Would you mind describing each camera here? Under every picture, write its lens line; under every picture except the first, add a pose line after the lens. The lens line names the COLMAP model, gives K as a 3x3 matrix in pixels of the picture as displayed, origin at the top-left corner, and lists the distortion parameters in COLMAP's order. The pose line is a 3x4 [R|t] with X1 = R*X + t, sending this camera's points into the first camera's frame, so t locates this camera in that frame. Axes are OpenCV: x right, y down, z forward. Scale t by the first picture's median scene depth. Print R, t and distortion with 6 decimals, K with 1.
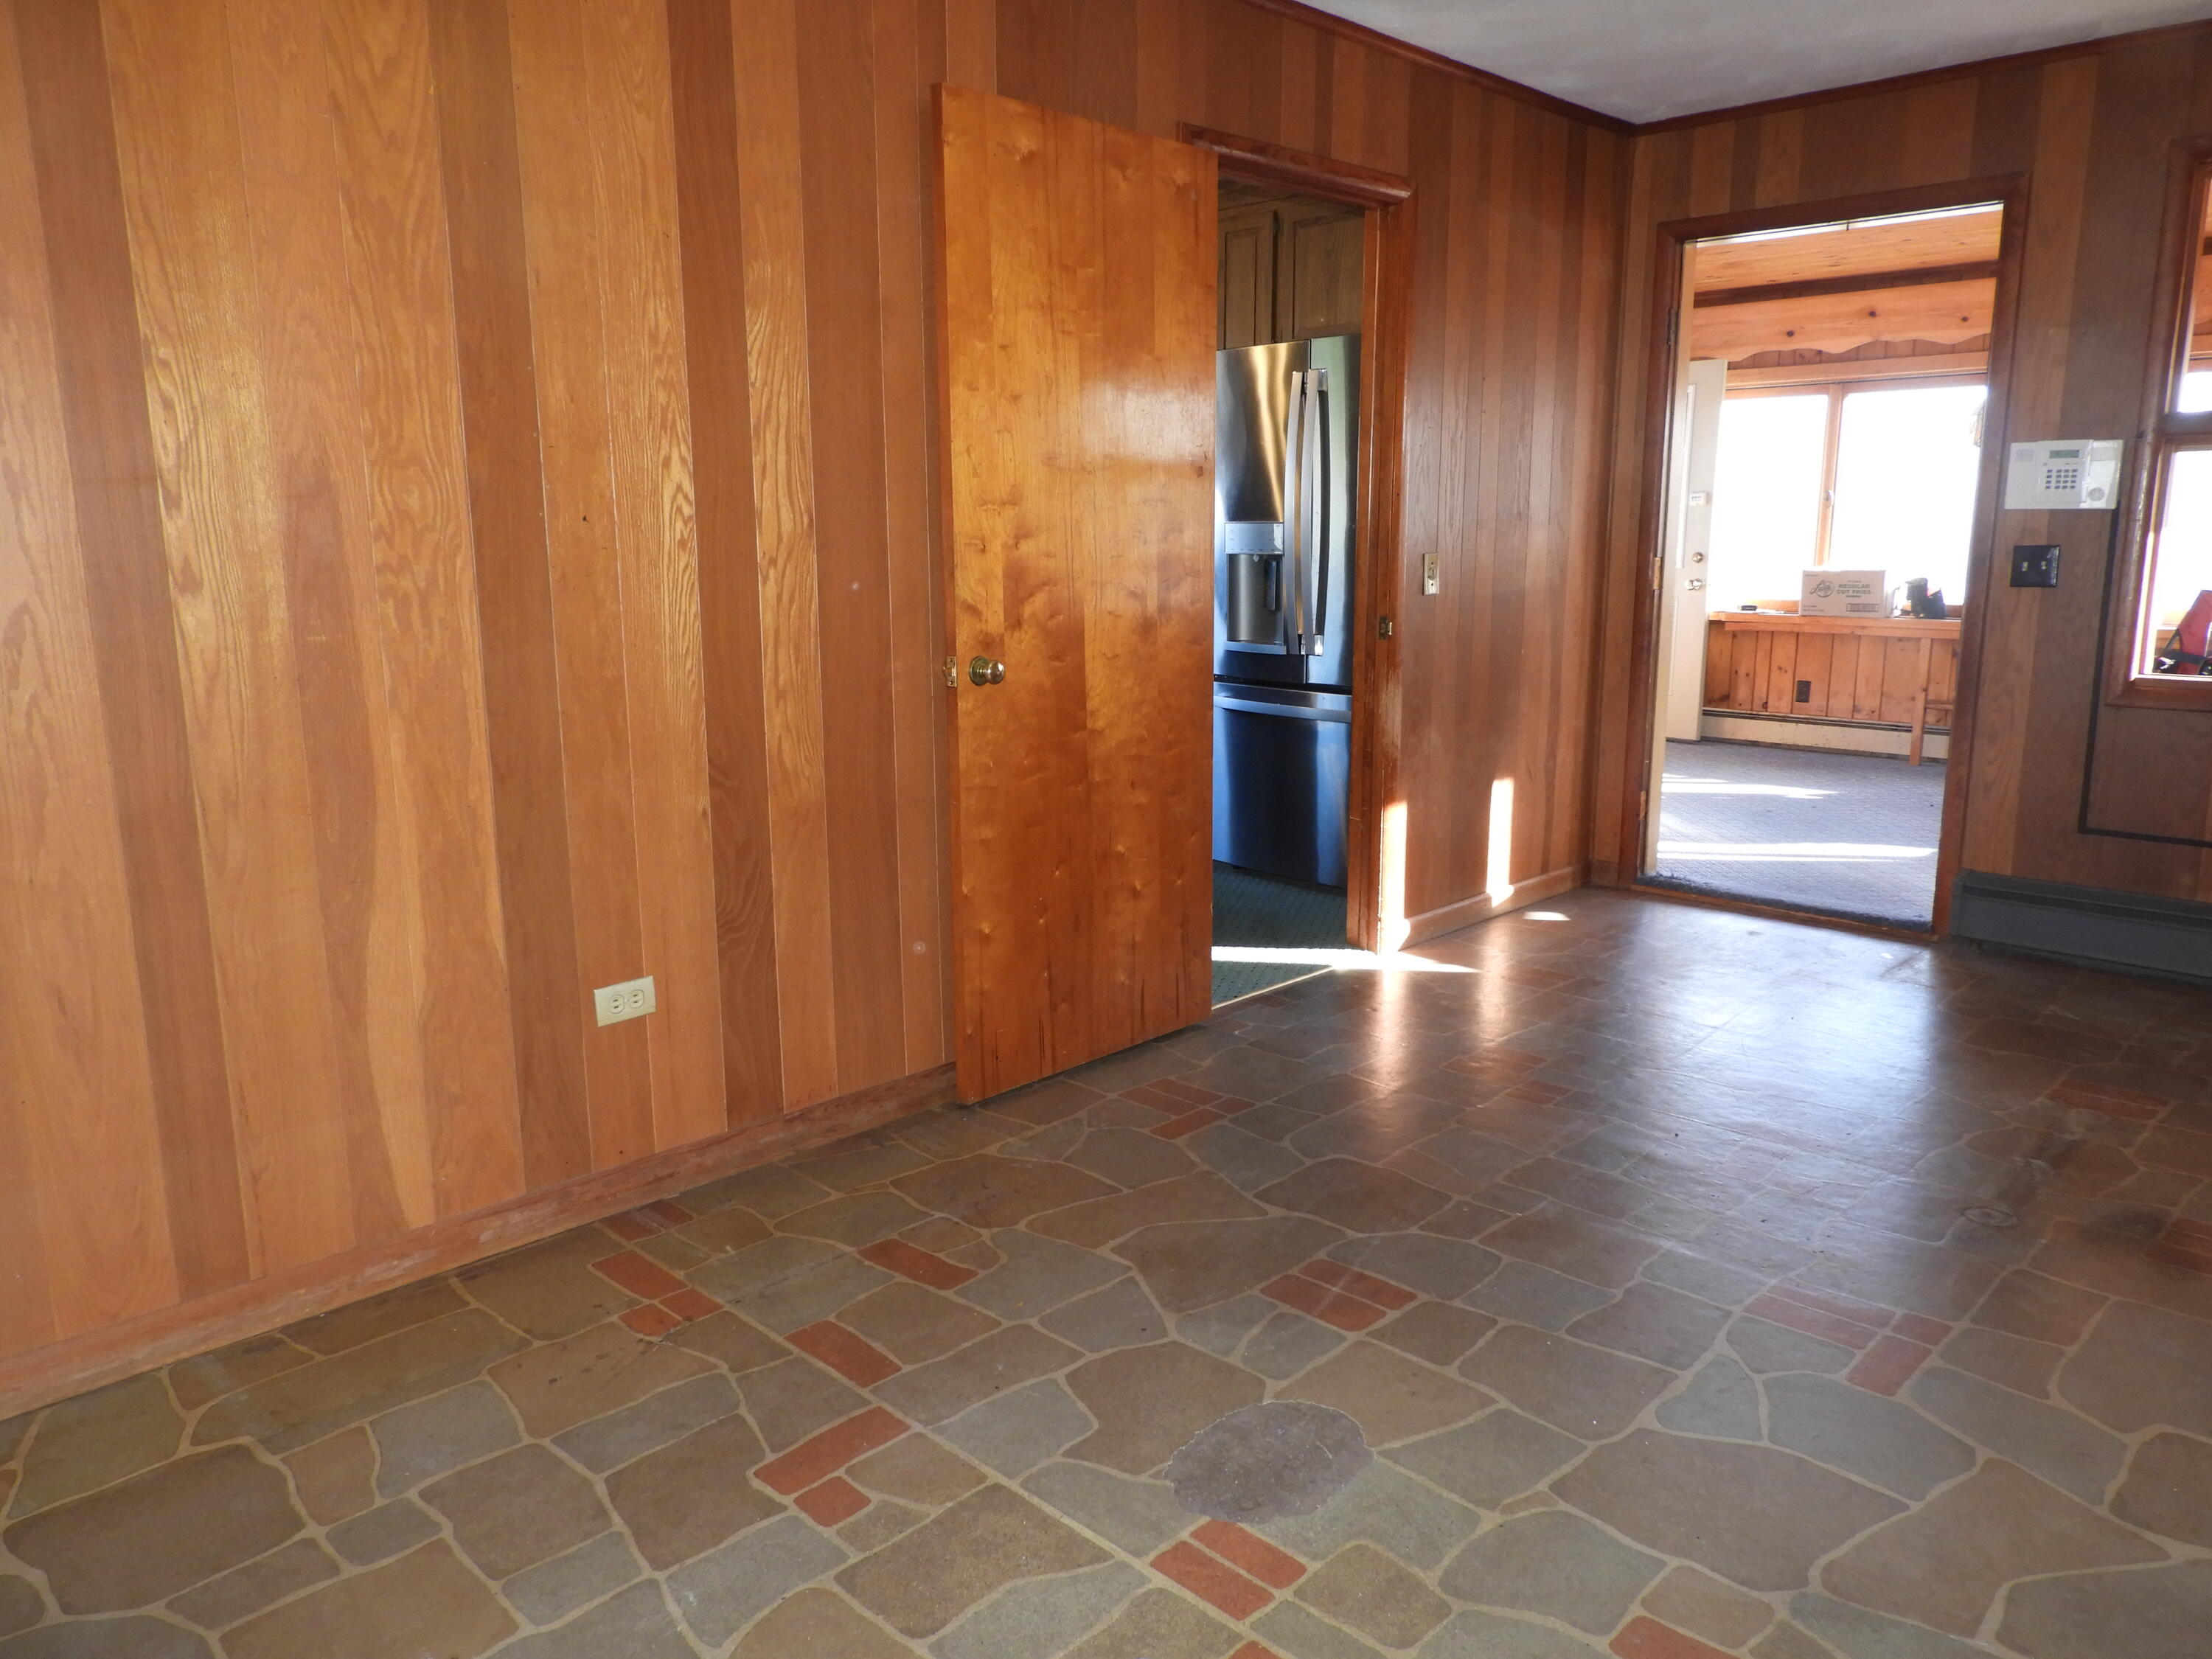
lens RADIAL K [[1563.1, 0, 1110.6], [0, 1563.1, 833.8], [0, 0, 1]] dist [0.006927, -0.001915]
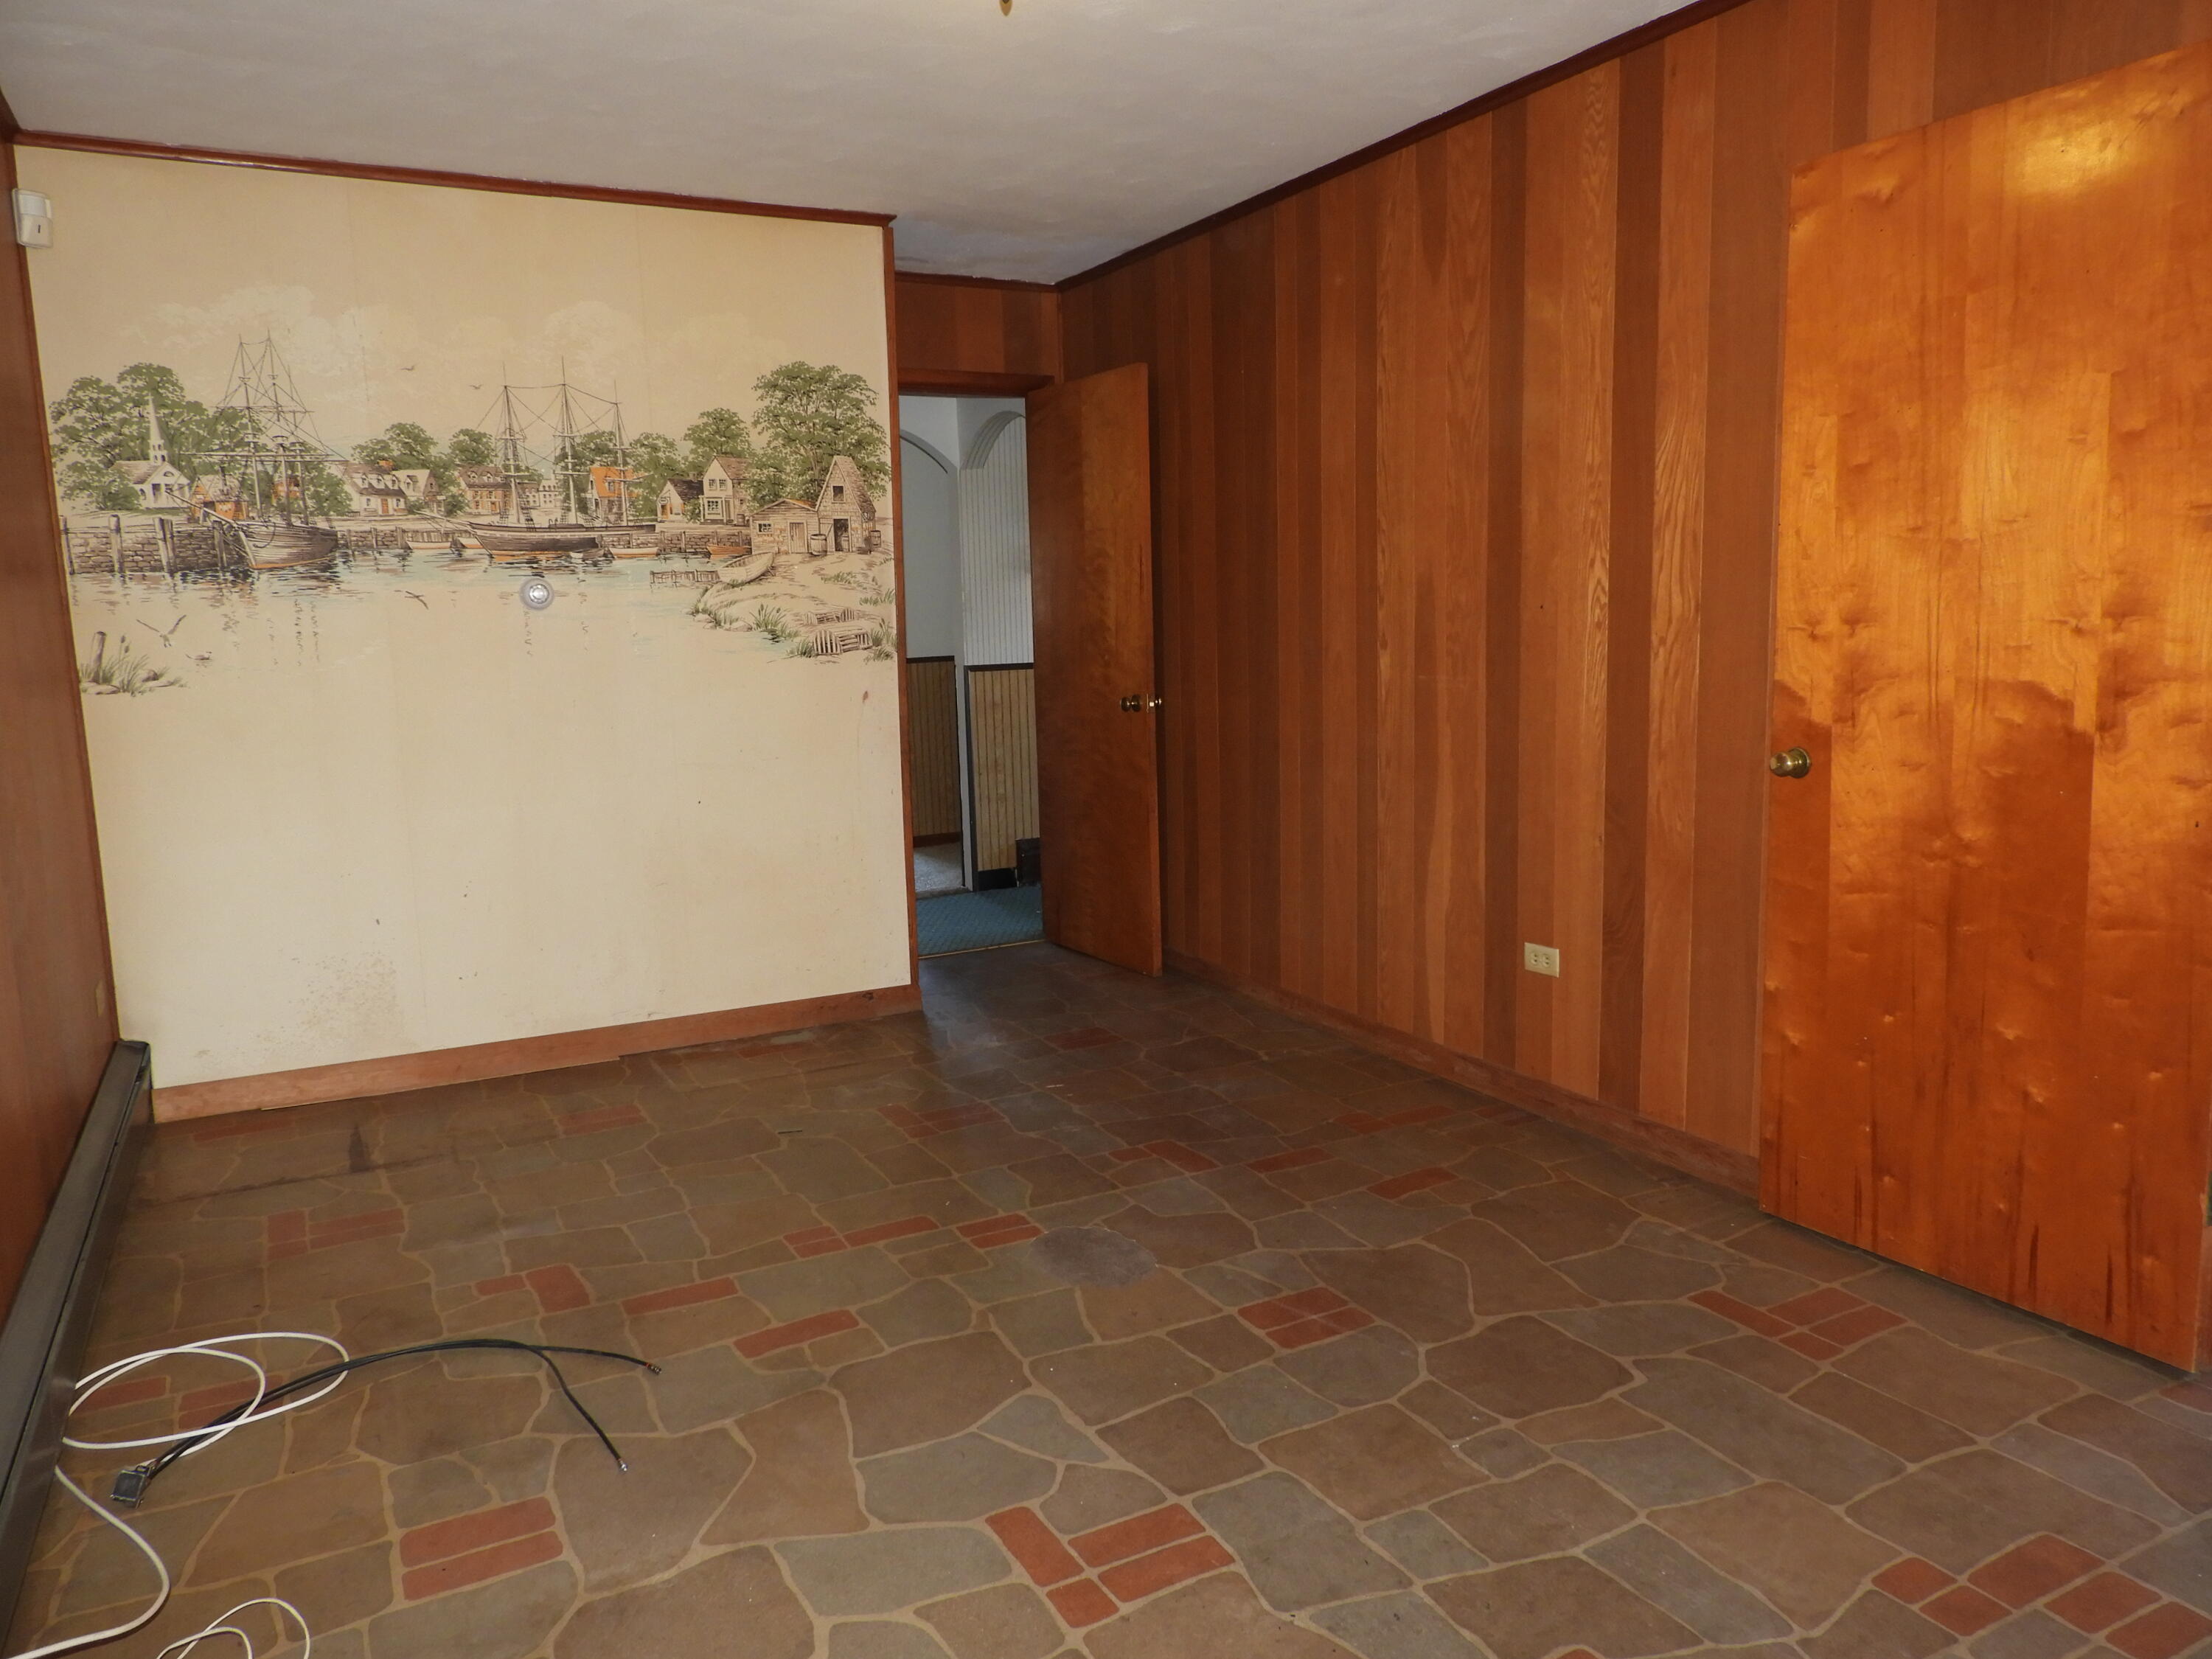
lens RADIAL K [[1563.1, 0, 1110.6], [0, 1563.1, 833.8], [0, 0, 1]] dist [0.006927, -0.001915]
pose [[-0.302462, 0.148199, -0.941570, 1.088719], [-0.156603, 0.966688, 0.202458, -0.219454], [0.940209, 0.208688, -0.269179, 1.016462]]
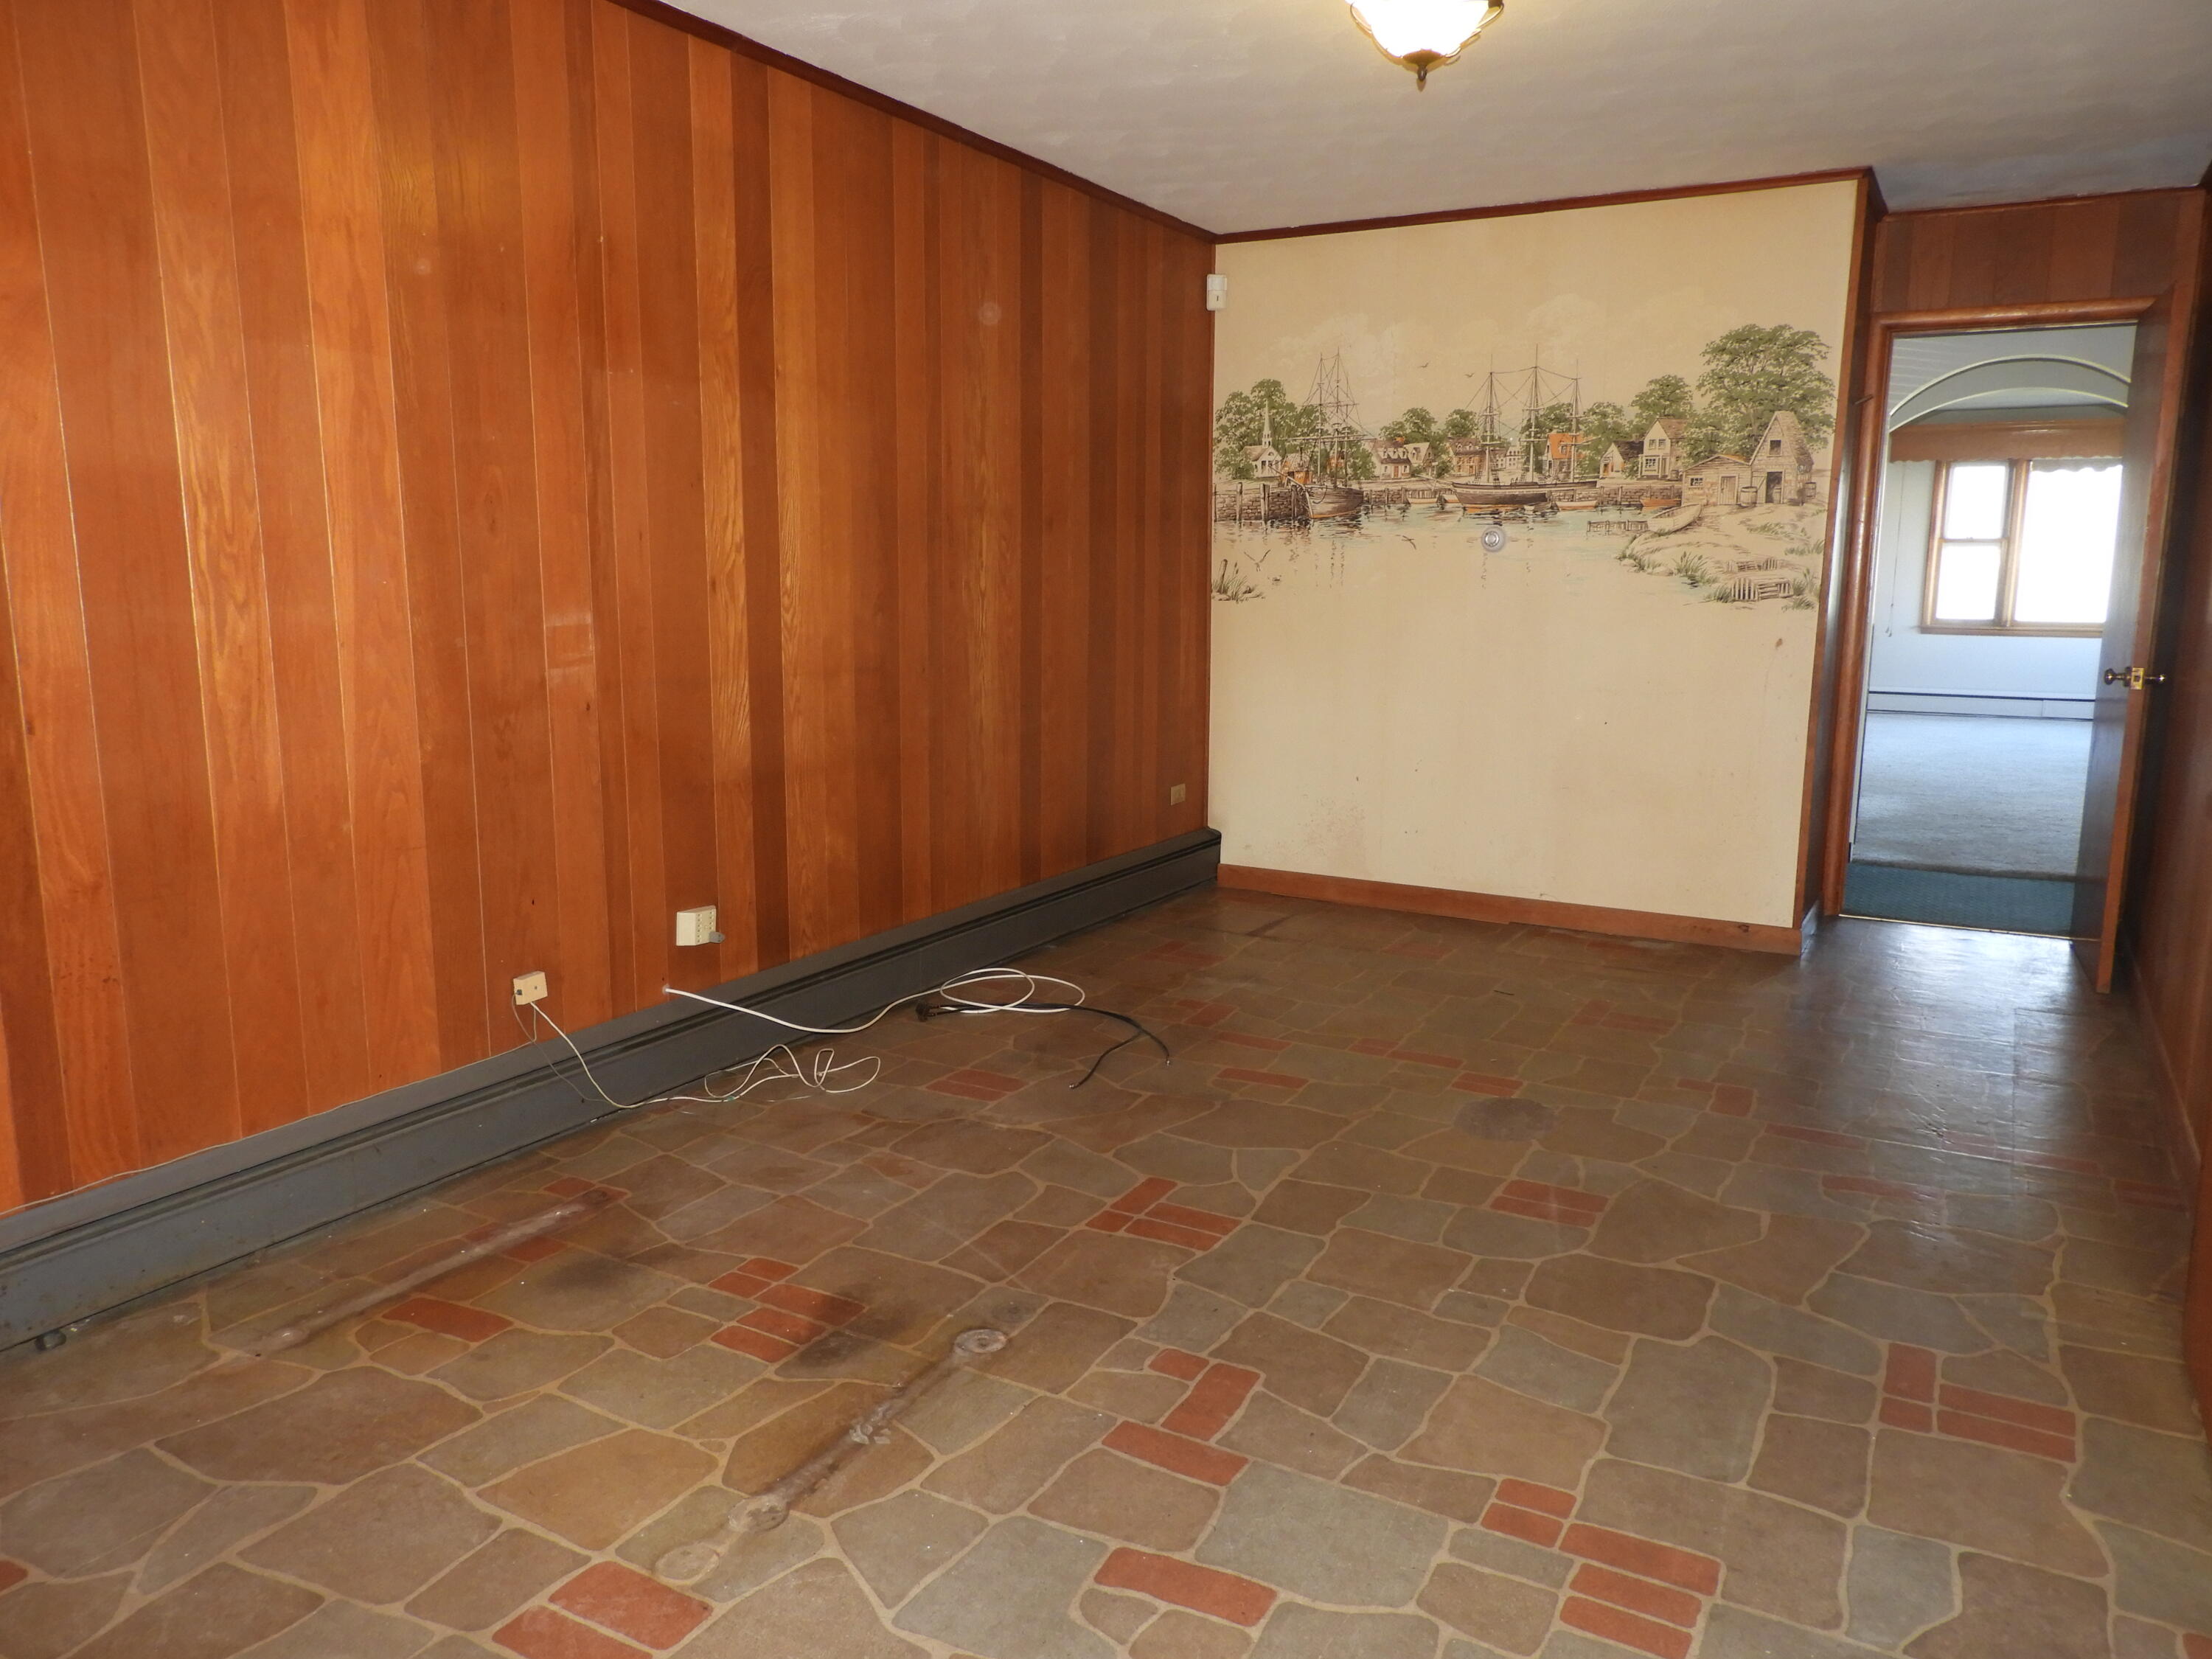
lens RADIAL K [[1563.1, 0, 1110.6], [0, 1563.1, 833.8], [0, 0, 1]] dist [0.006927, -0.001915]
pose [[-0.965538, 0.043940, -0.256527, 0.727781], [-0.051539, 0.933845, 0.353944, -0.369609], [0.255108, 0.354967, -0.899399, 1.780582]]
